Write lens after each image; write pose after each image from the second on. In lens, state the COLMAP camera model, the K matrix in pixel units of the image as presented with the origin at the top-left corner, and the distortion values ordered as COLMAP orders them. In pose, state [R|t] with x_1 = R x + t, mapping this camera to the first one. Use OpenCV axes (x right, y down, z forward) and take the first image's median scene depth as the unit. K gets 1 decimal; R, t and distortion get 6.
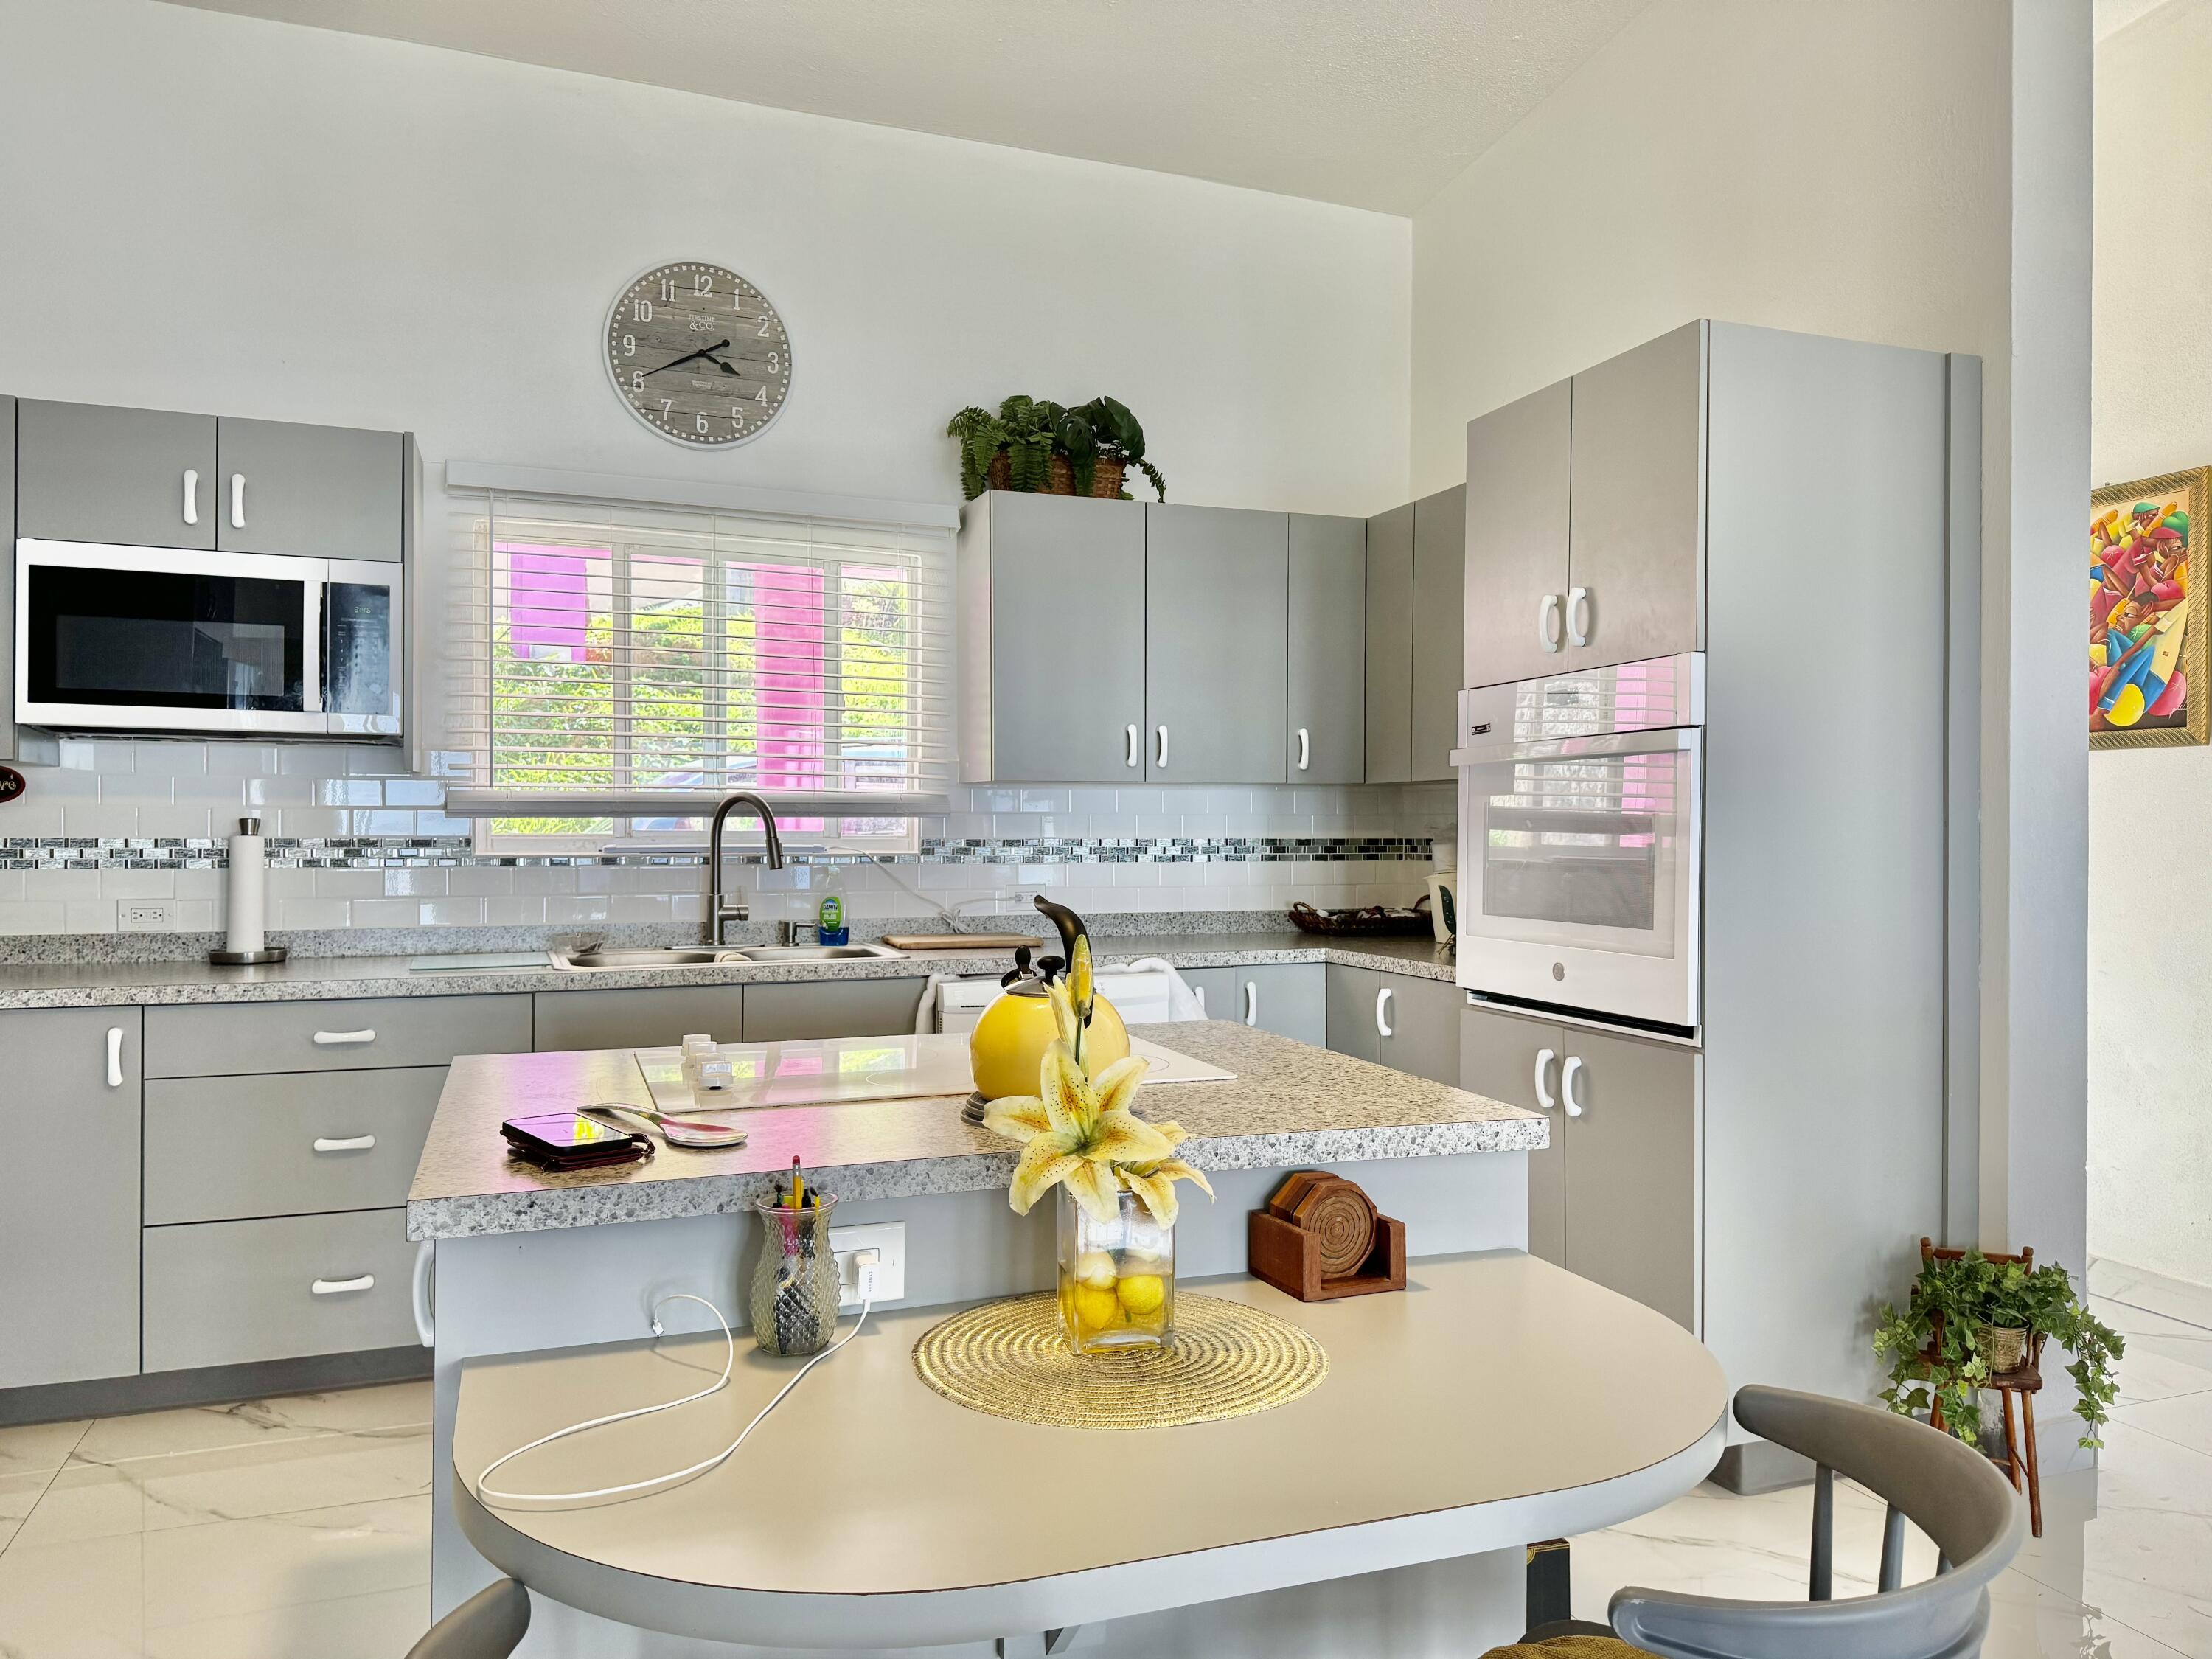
lens RADIAL K [[1546.5, 0, 1112.7], [0, 1546.5, 840.4], [0, 0, 1]] dist [0.085868, -0.101664]
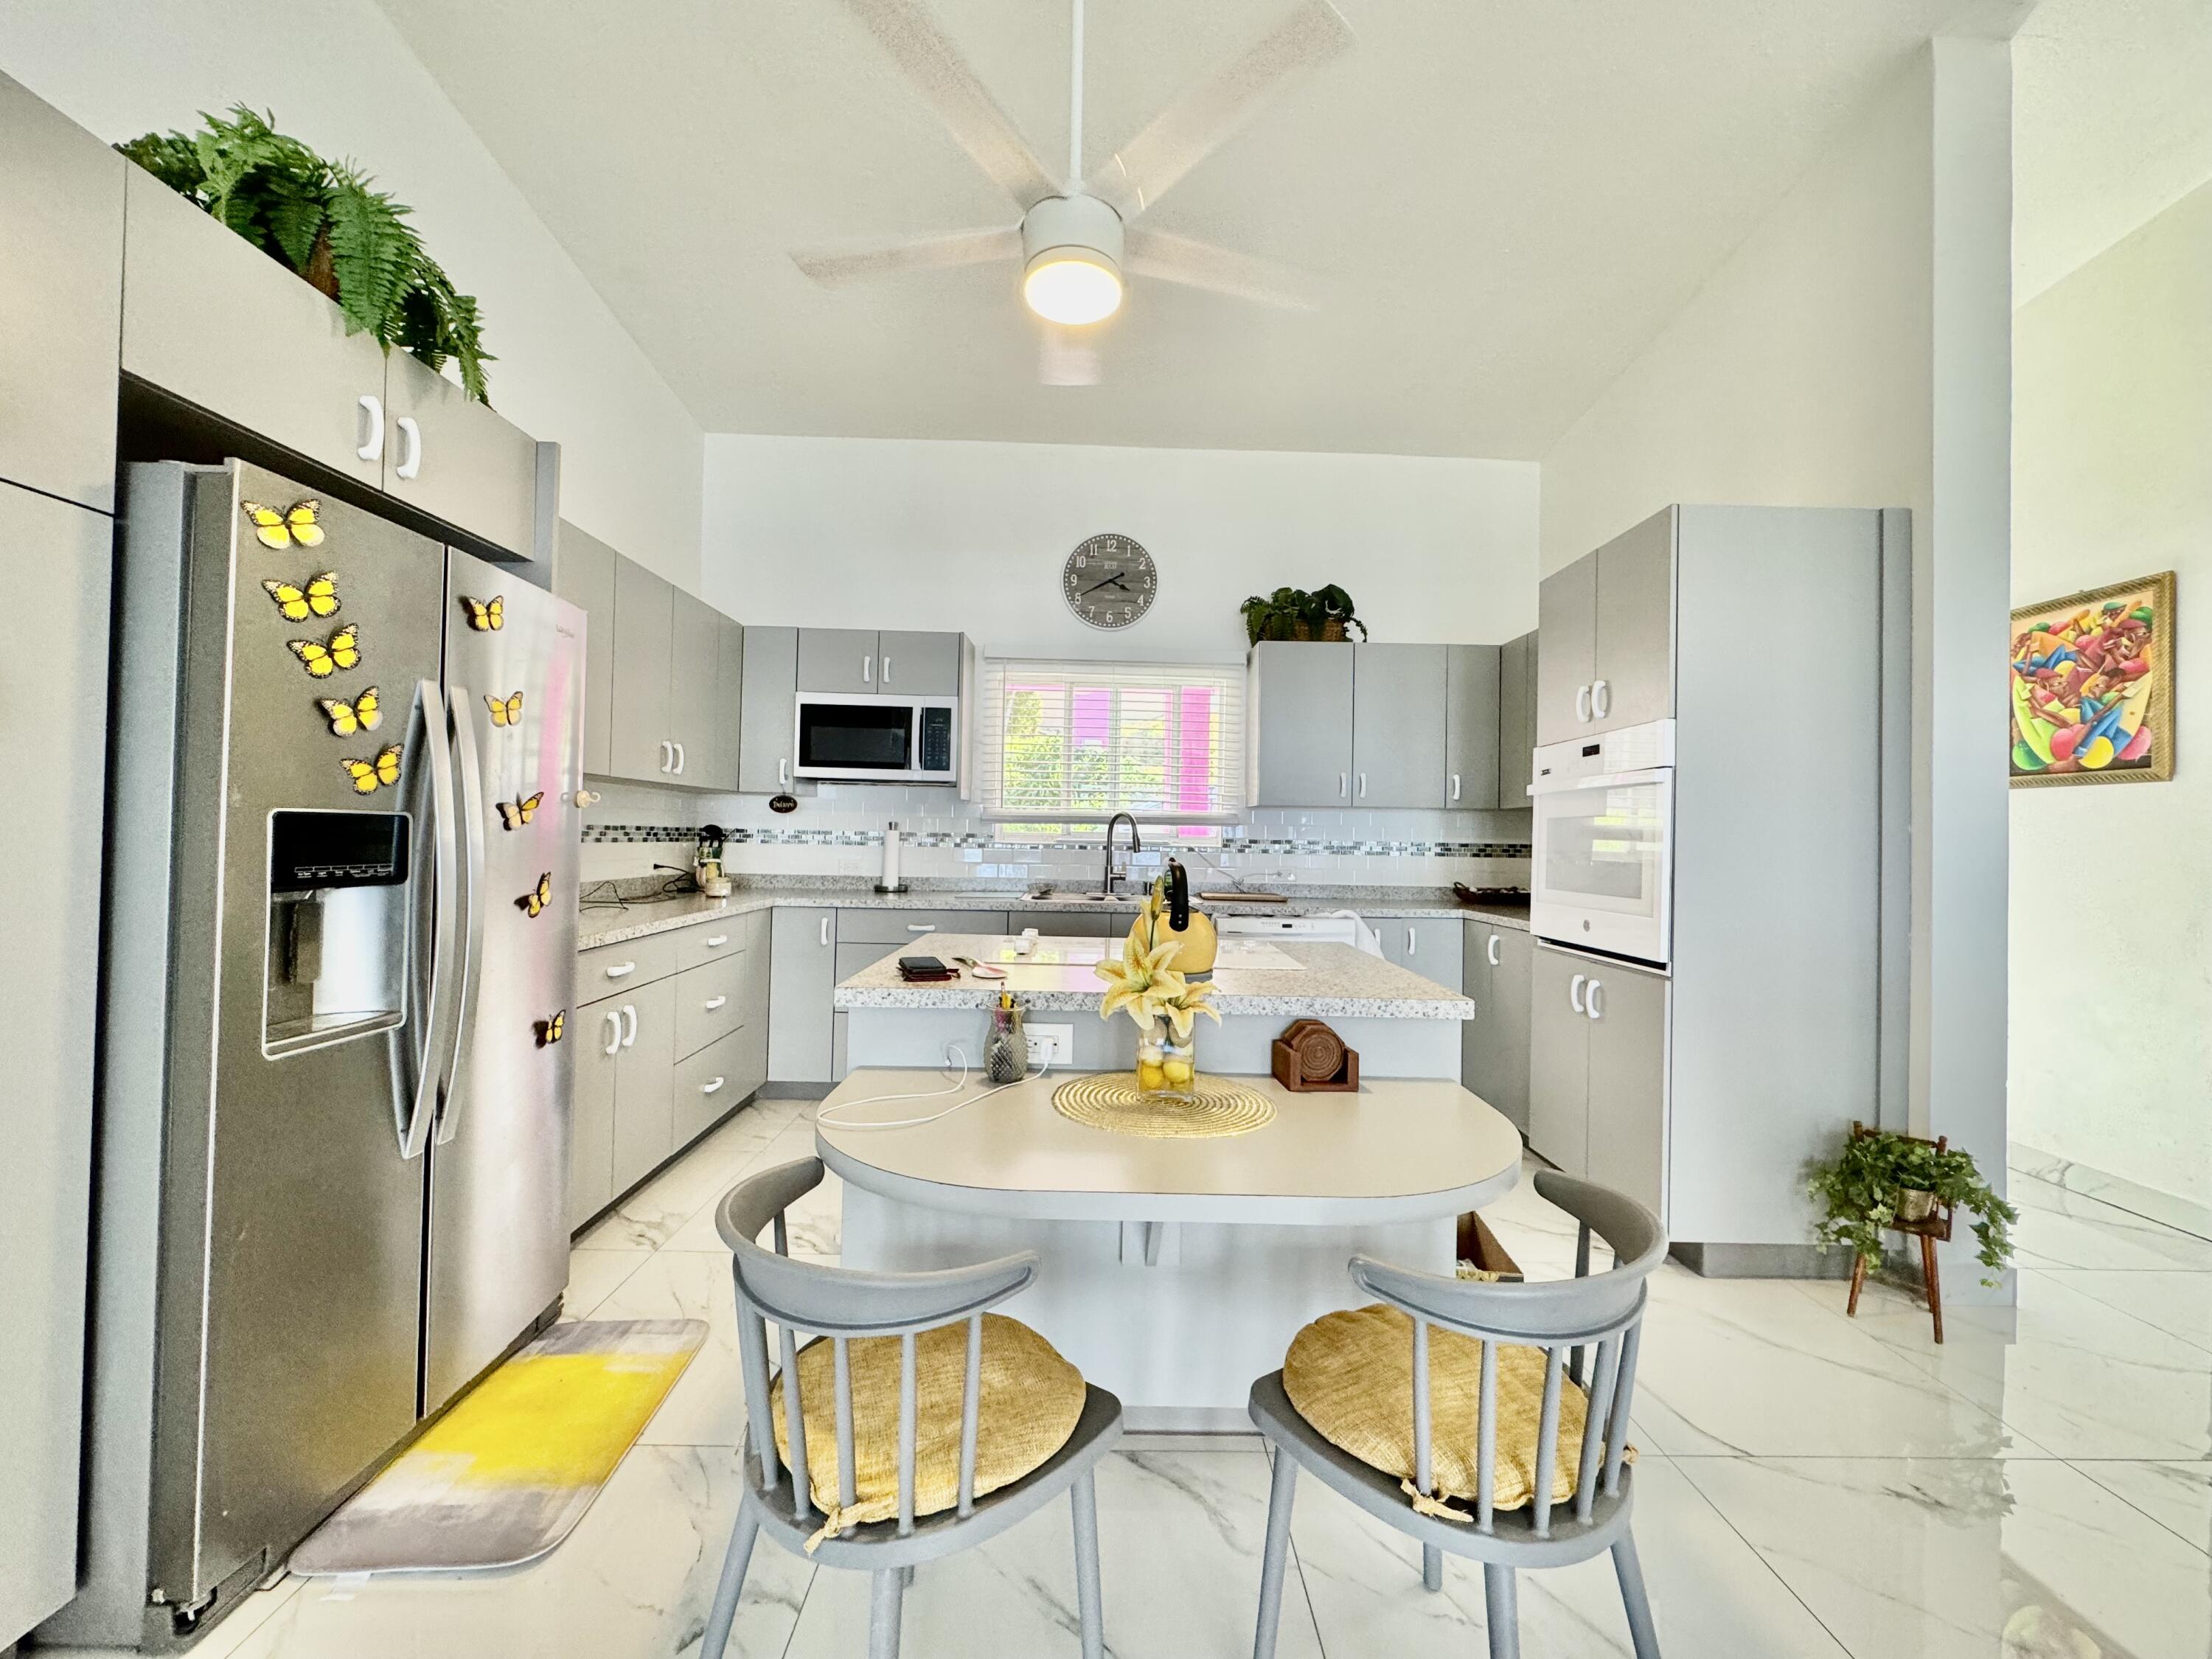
lens RADIAL K [[884.4, 0, 1106.0], [0, 884.4, 829.5], [0, 0, 1]] dist [-0.000933, -0.000245]
pose [[0.938226, 0.012203, -0.345807, 0.124575], [-0.019842, 0.999631, -0.018559, 0.012320], [0.345453, 0.024274, 0.938122, -0.001677]]
